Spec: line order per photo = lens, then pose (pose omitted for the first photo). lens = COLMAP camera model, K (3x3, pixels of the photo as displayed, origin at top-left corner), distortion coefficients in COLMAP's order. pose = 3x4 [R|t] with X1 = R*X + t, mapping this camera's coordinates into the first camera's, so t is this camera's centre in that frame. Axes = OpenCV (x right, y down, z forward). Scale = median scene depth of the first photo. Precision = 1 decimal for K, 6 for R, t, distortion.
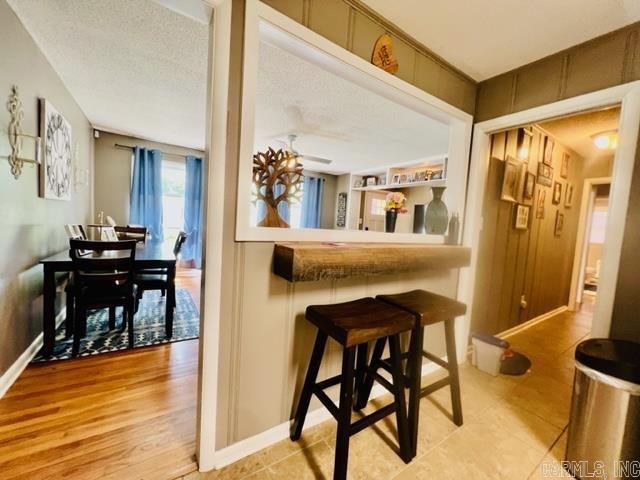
lens RADIAL K [[254.3, 0, 317.6], [0, 254.3, 235.0], [0, 0, 1]] dist [-0.003984, -0.000134]
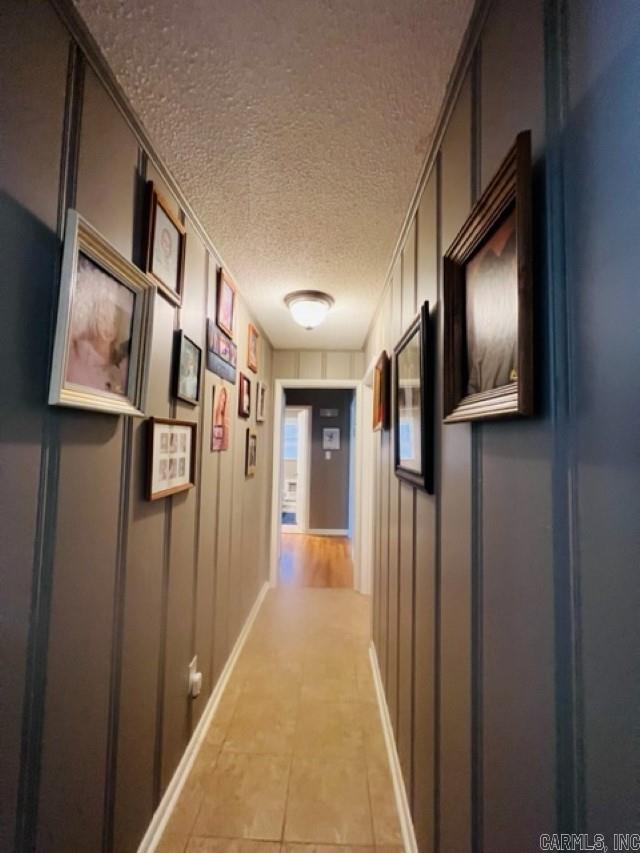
lens RADIAL K [[339.0, 0, 319.0], [0, 339.0, 424.0], [0, 0, 1]] dist [-0.003984, -0.000134]
pose [[0.570481, -0.007239, 0.821279, 0.488103], [0.068161, 0.996929, -0.038559, -0.076735], [-0.818478, 0.077976, 0.569222, 0.513261]]
